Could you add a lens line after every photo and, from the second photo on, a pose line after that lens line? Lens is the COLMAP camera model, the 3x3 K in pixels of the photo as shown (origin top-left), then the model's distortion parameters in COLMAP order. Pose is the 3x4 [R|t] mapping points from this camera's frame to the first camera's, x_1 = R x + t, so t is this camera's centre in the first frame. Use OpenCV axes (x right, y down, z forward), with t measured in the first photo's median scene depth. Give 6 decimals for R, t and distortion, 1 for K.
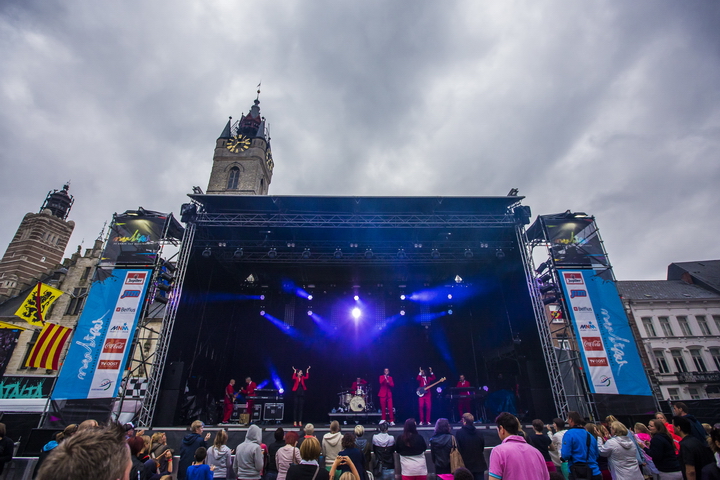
lens RADIAL K [[346.9, 0, 360.0], [0, 346.9, 240.0], [0, 0, 1]] dist [-0.023192, 0.000190]
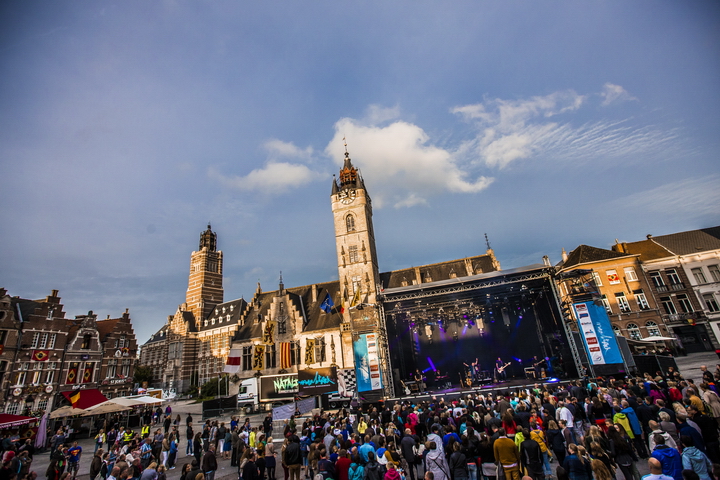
lens RADIAL K [[333.8, 0, 360.0], [0, 333.8, 240.0], [0, 0, 1]] dist [-0.035376, 0.015838]
pose [[0.956315, -0.191426, -0.220949, -0.069108], [0.219110, 0.969677, 0.108244, -0.486806], [0.193529, -0.151927, 0.969260, -0.668414]]
